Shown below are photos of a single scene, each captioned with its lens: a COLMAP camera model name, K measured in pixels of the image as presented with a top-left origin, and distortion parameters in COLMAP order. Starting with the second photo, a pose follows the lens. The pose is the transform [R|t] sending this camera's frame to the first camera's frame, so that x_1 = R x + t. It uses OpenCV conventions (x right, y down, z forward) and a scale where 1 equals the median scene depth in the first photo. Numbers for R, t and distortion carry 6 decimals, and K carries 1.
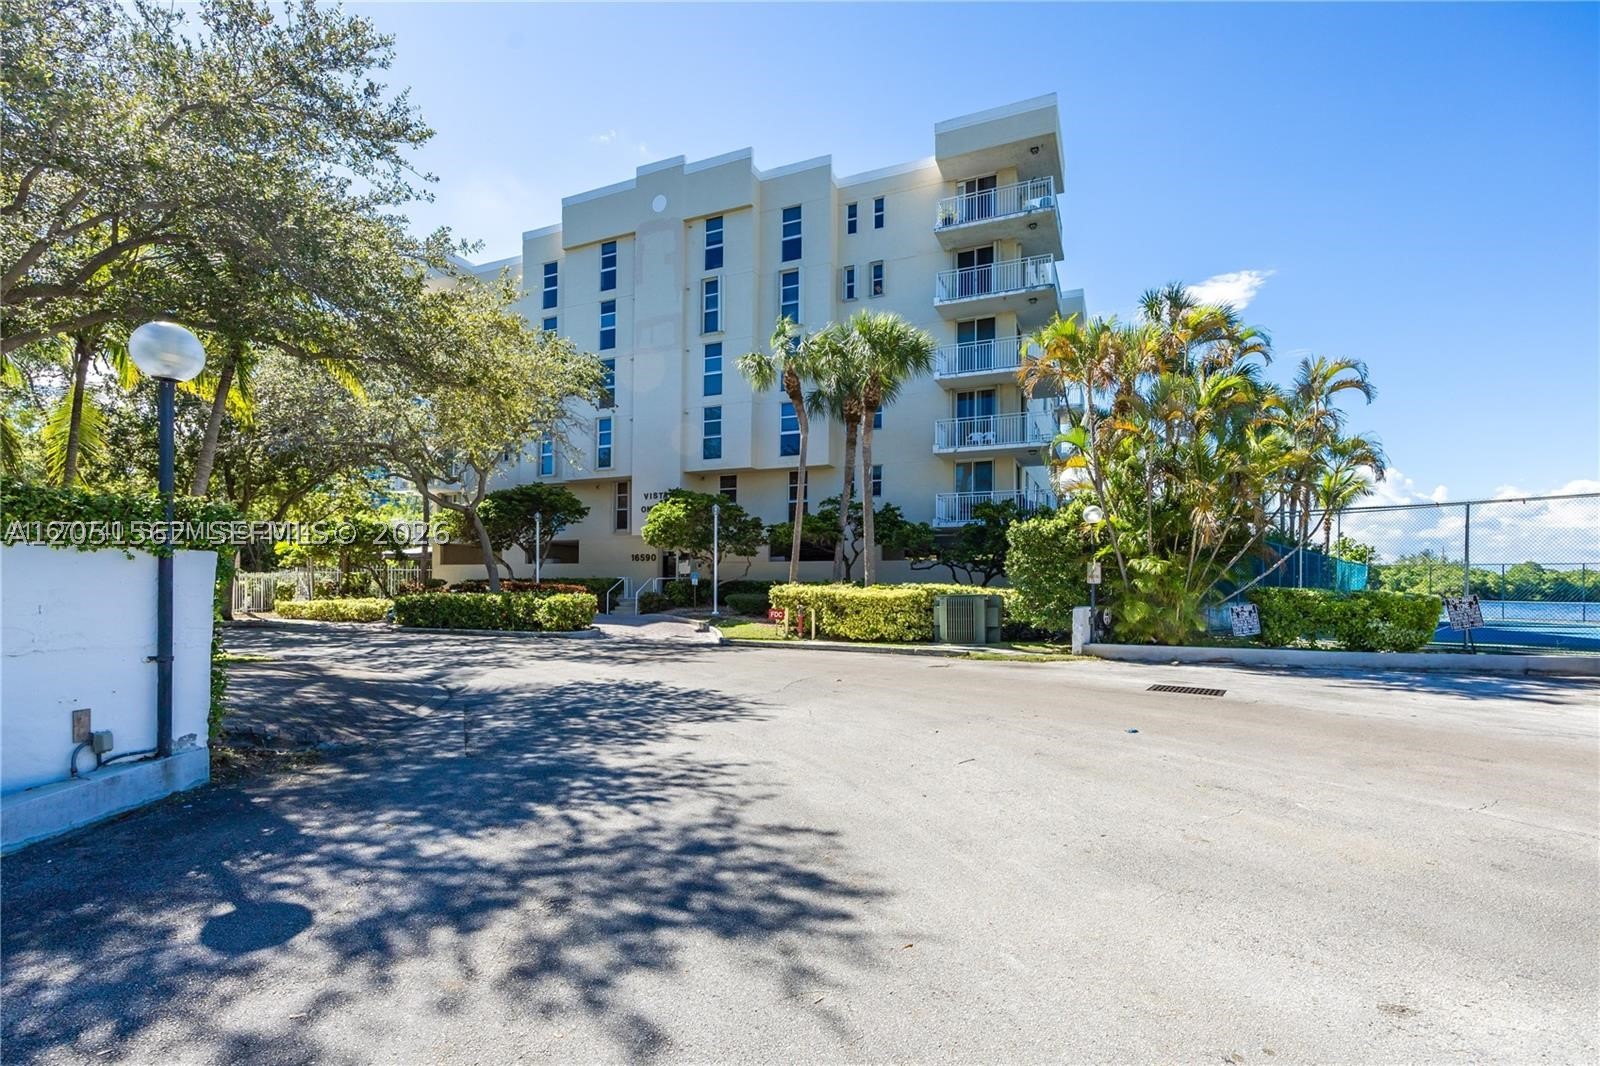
lens RADIAL K [[652.1, 0, 799.6], [0, 652.1, 586.7], [0, 0, 1]] dist [-0.008121, -0.000072]
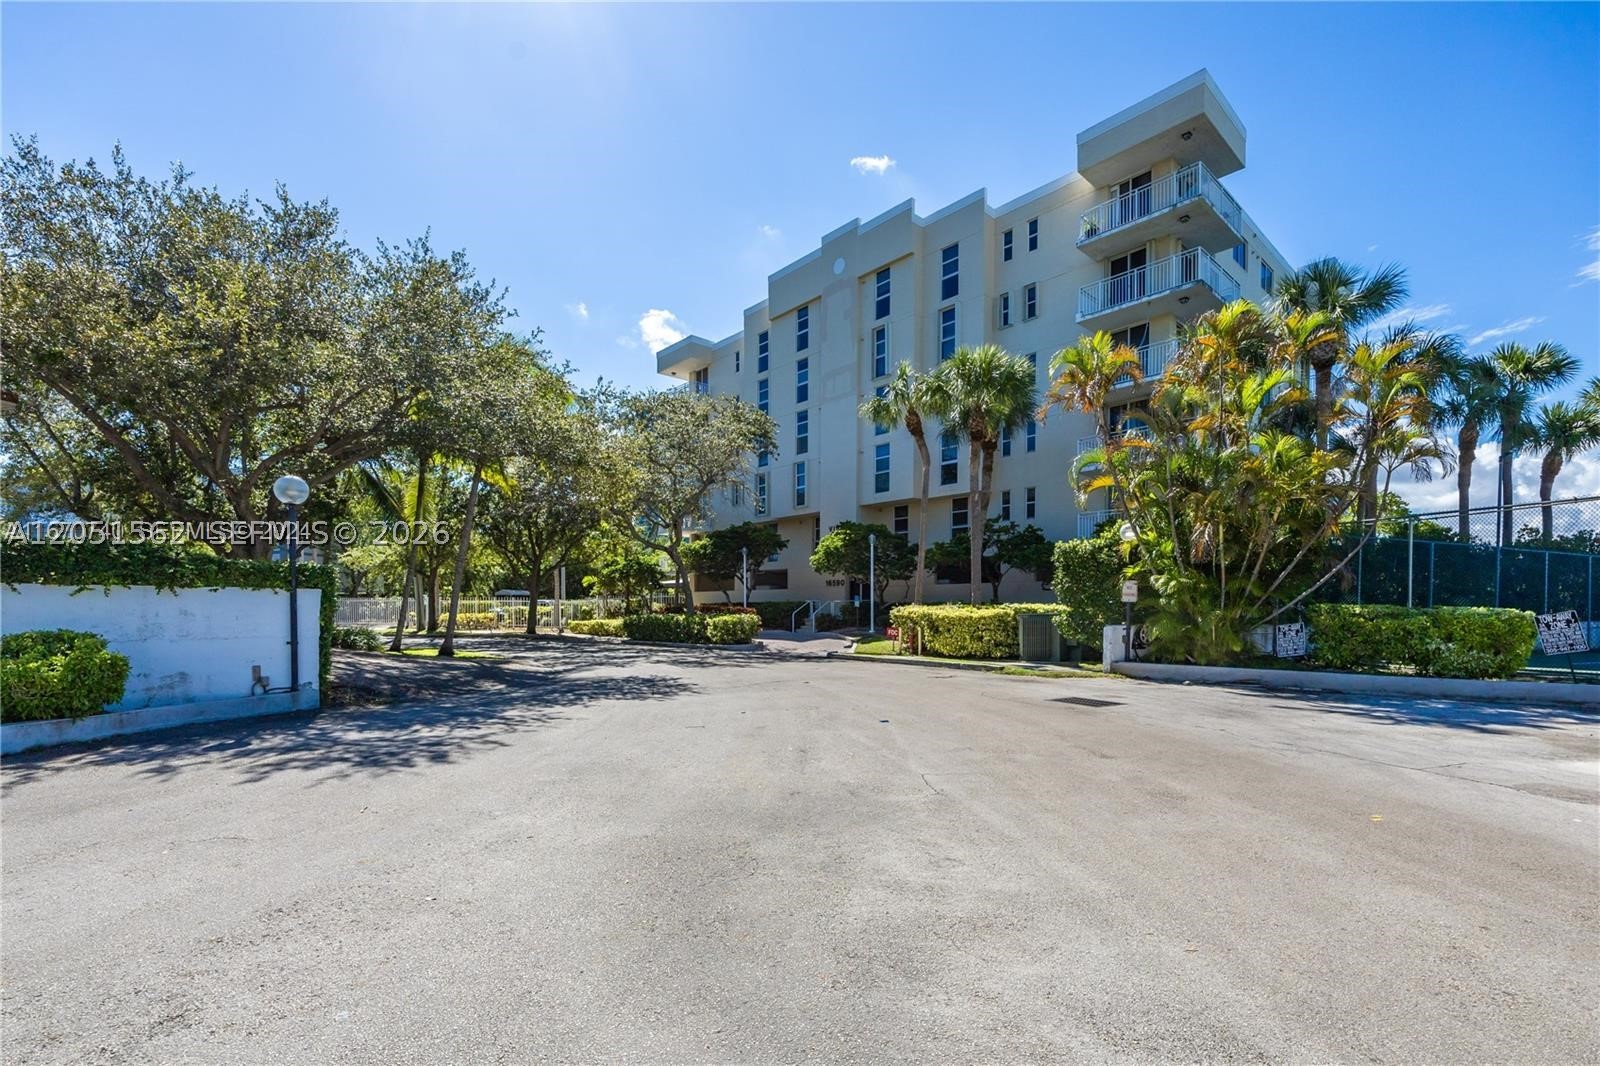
lens RADIAL K [[615.0, 0, 800.9], [0, 615.0, 618.2], [0, 0, 1]] dist [0.000459, -0.000253]
pose [[0.931081, 0.000254, -0.364813, 0.203220], [0.005318, 0.999884, 0.014268, 0.002409], [0.364775, -0.015225, 0.930971, -0.036076]]
